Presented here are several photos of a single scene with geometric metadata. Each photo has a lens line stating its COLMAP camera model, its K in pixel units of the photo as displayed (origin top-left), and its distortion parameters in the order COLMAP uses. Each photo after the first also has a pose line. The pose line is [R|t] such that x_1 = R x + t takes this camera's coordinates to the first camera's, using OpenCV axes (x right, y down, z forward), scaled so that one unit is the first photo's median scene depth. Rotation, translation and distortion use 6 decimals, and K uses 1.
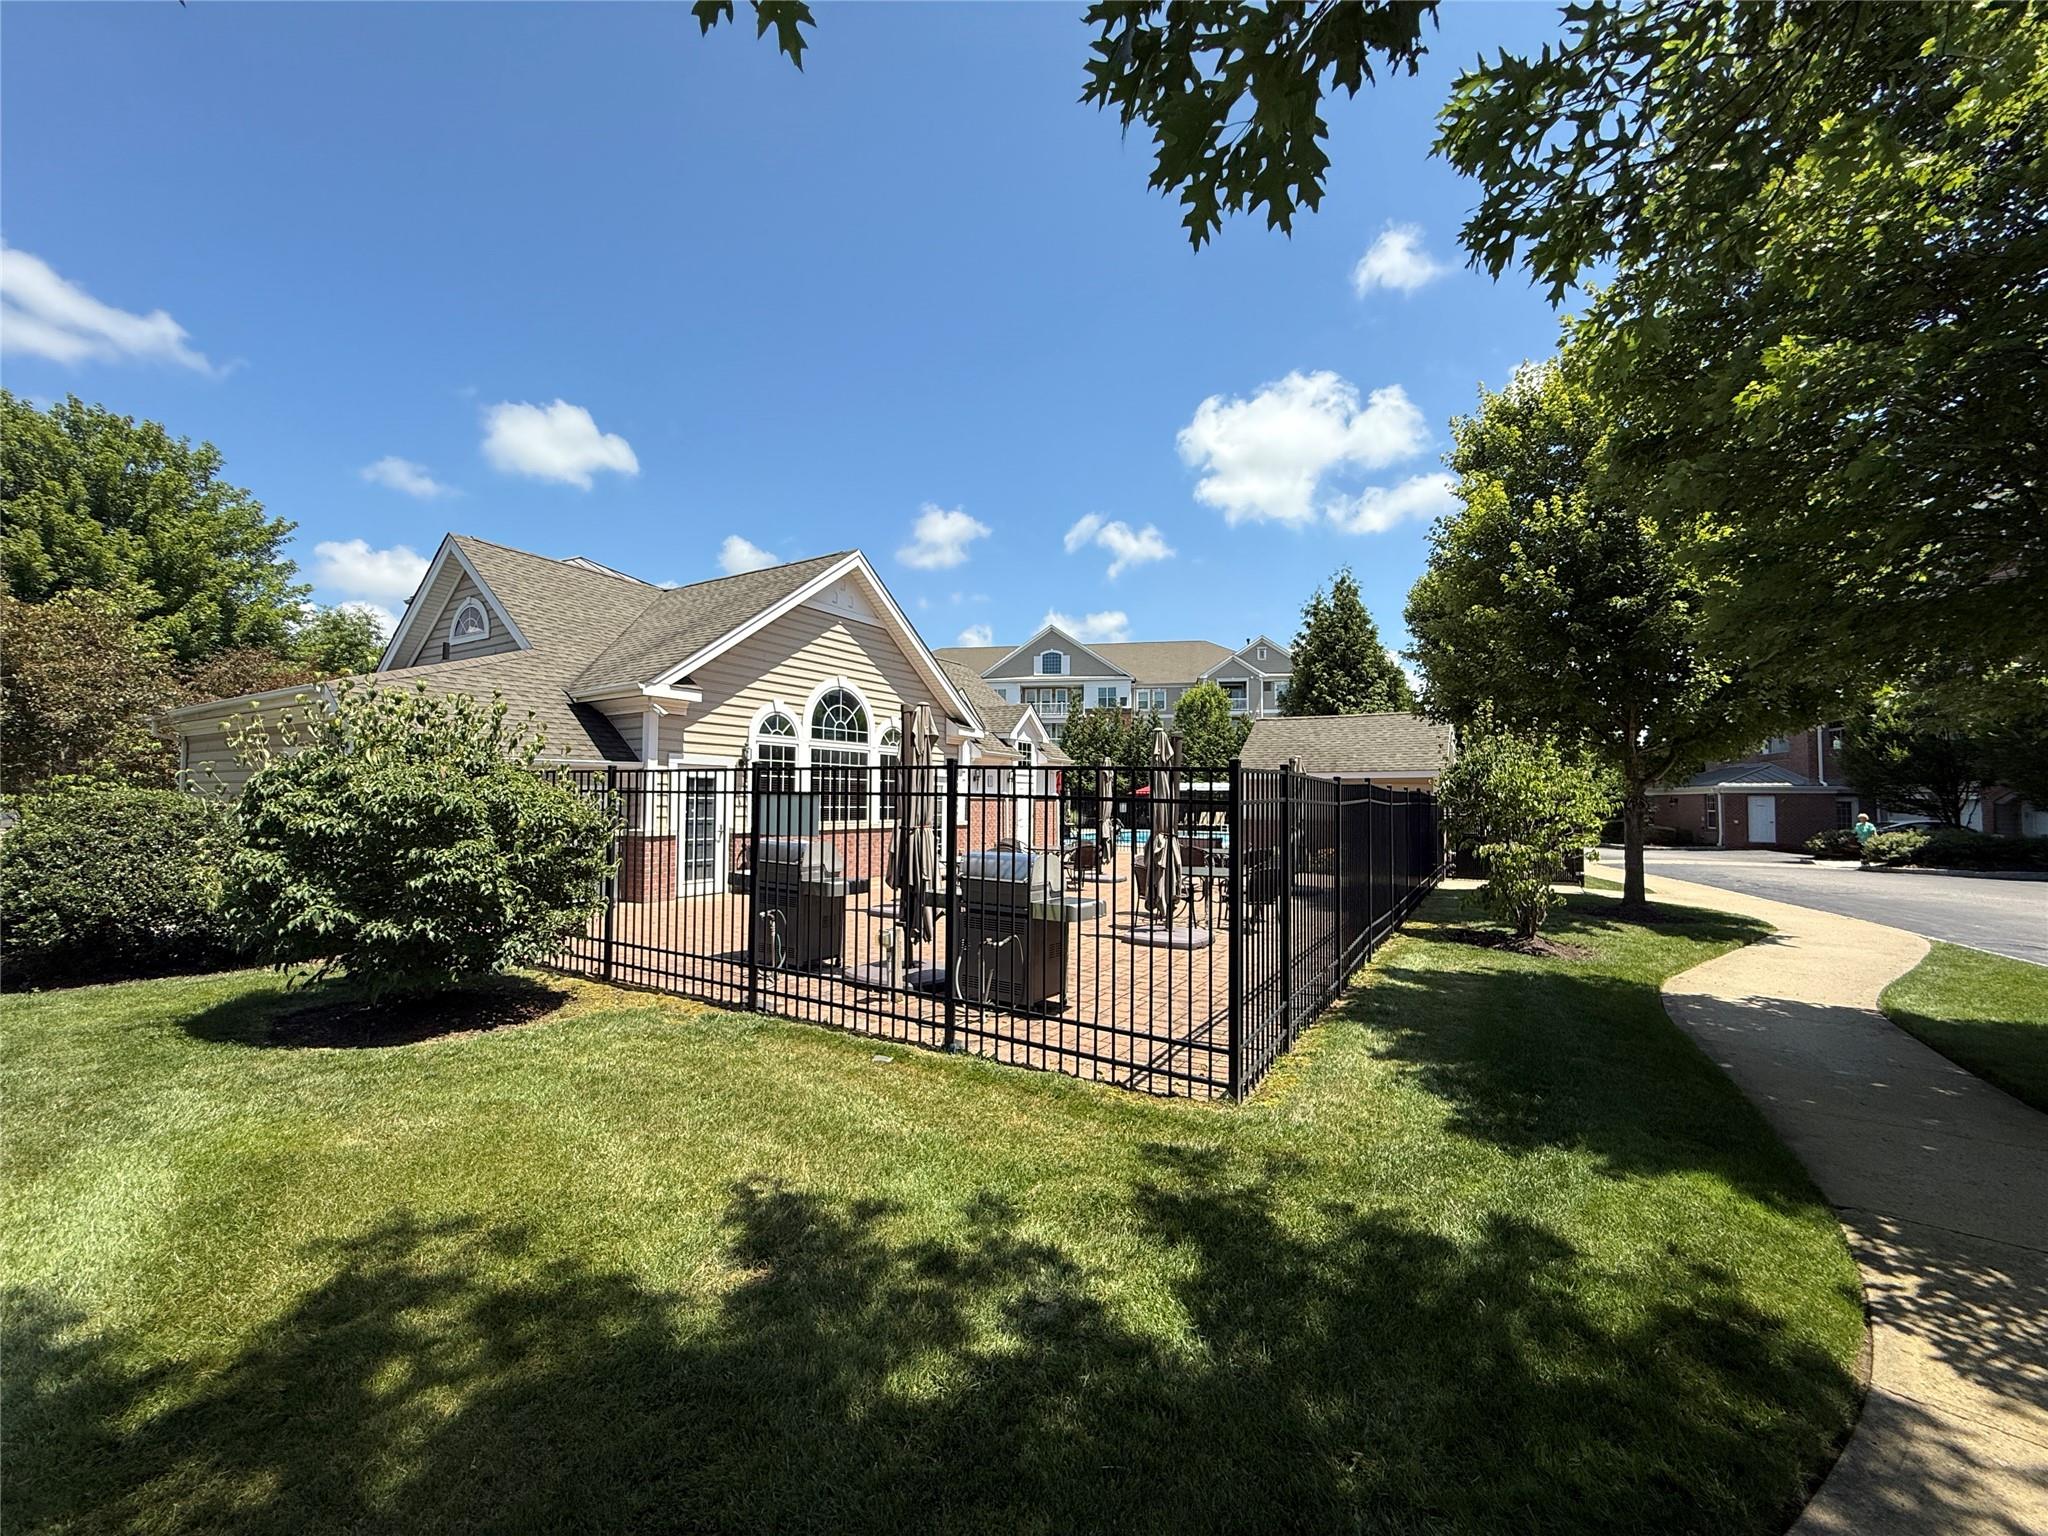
lens RADIAL K [[823.1, 0, 1022.0], [0, 823.1, 768.6], [0, 0, 1]] dist [0.002154, 0.000157]
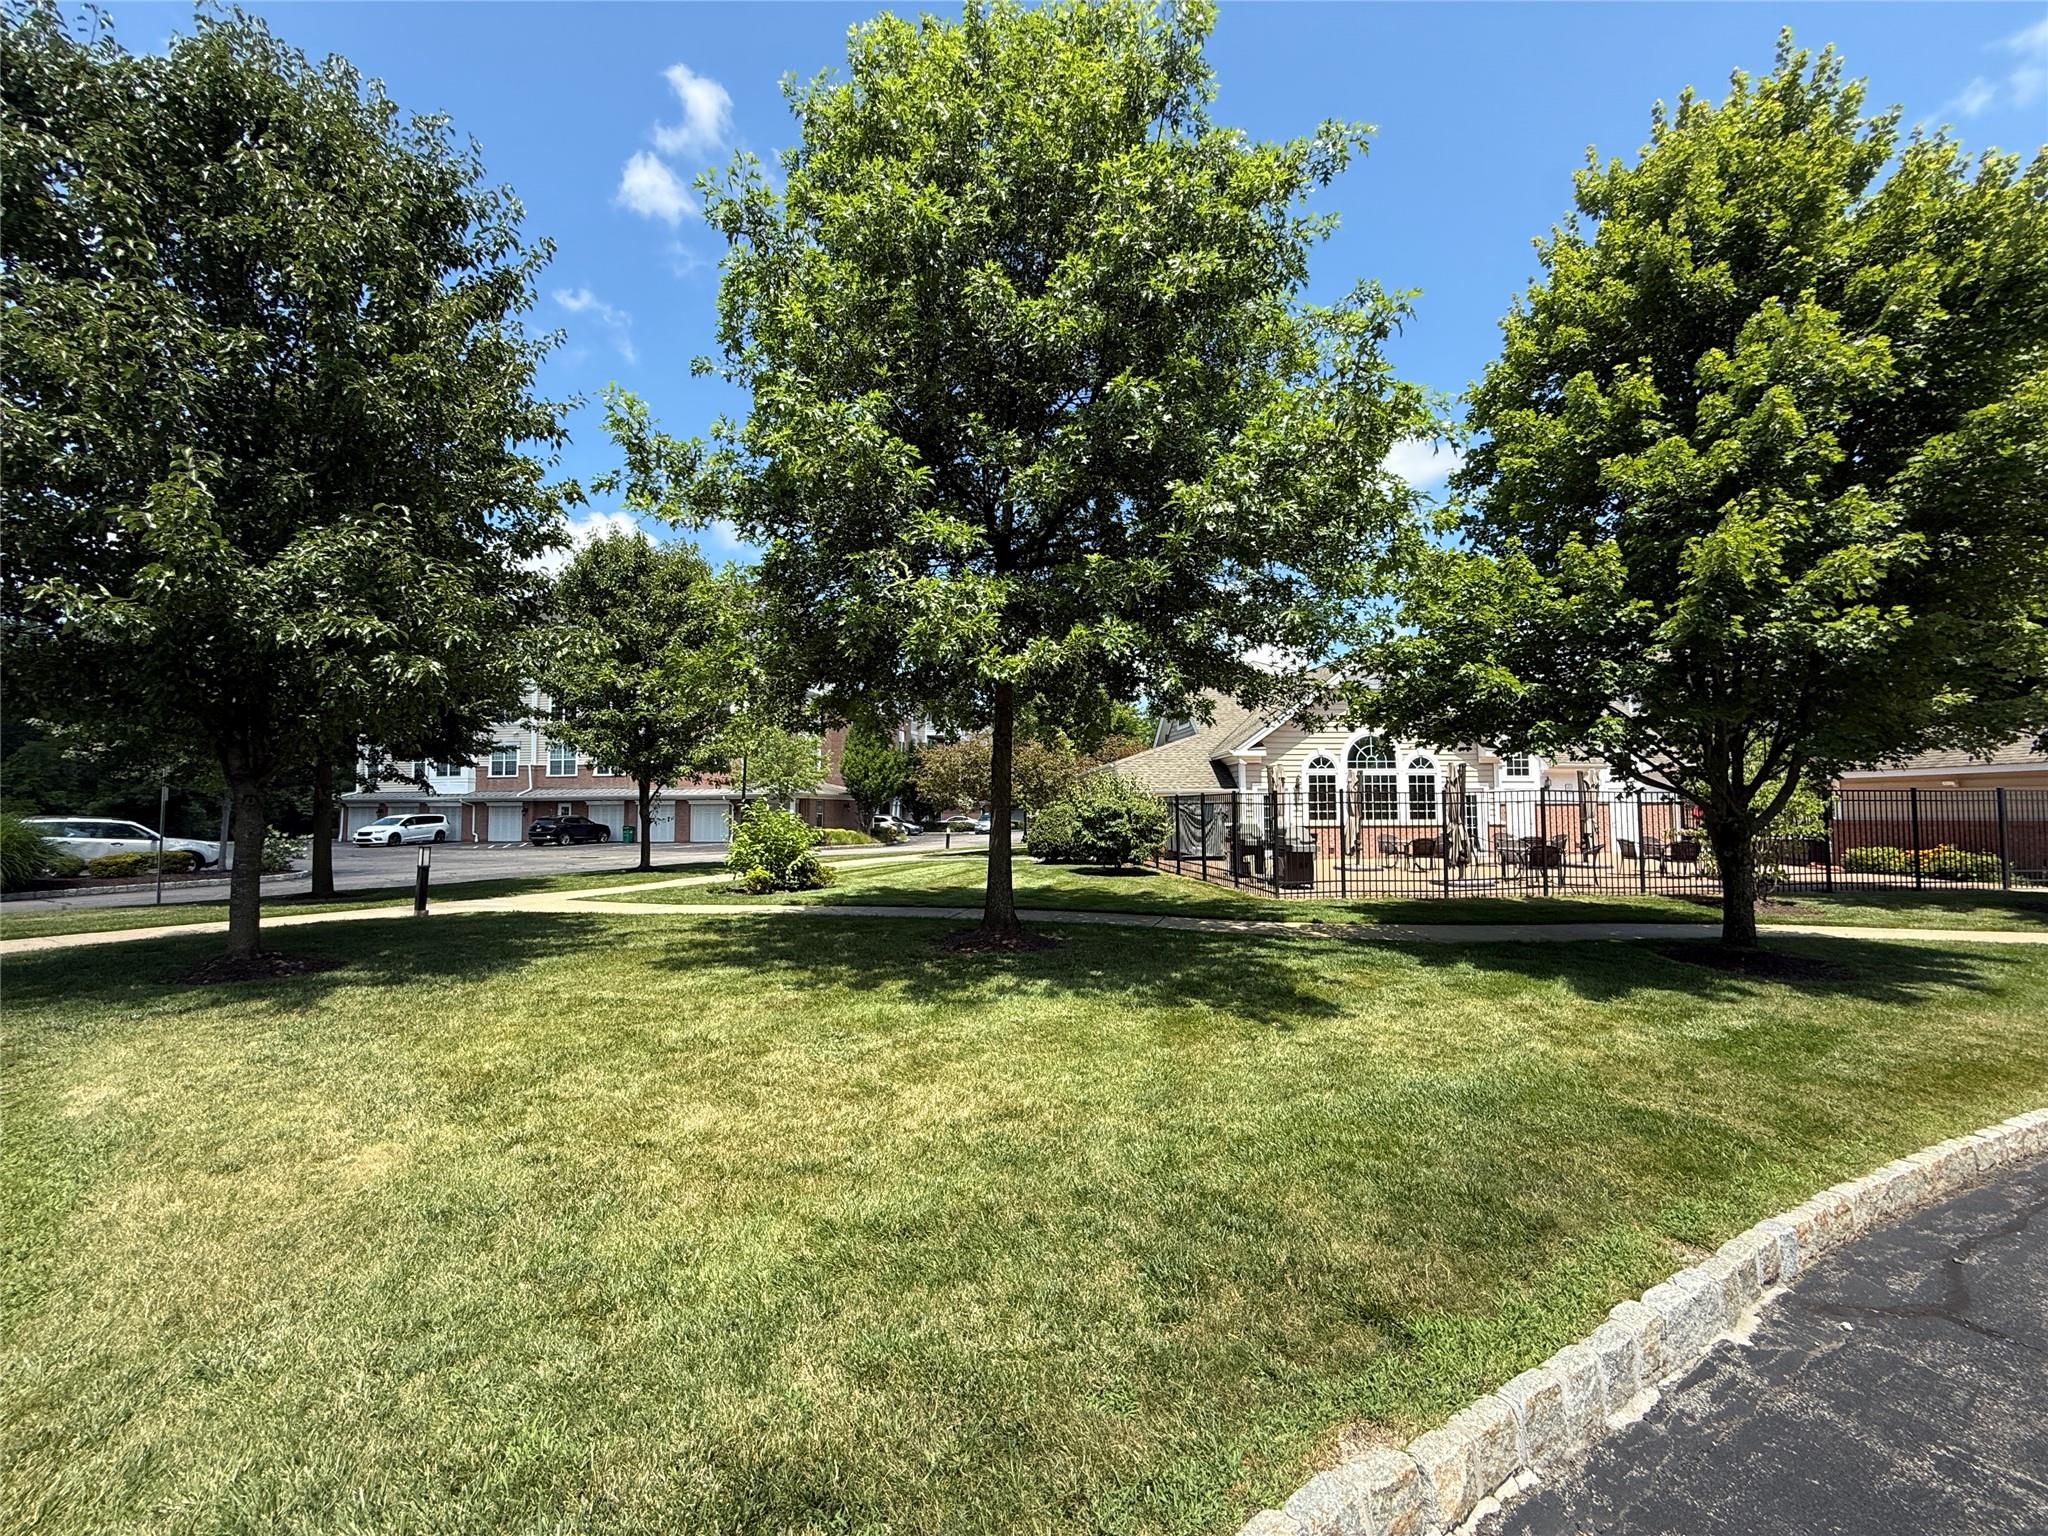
lens RADIAL K [[823.1, 0, 1023.4], [0, 823.1, 768.1], [0, 0, 1]] dist [0.002154, 0.000157]
pose [[0.612498, -0.056941, -0.788419, 0.716104], [0.043643, 0.998317, -0.038196, -0.004594], [0.789267, -0.011014, 0.613952, -0.564002]]
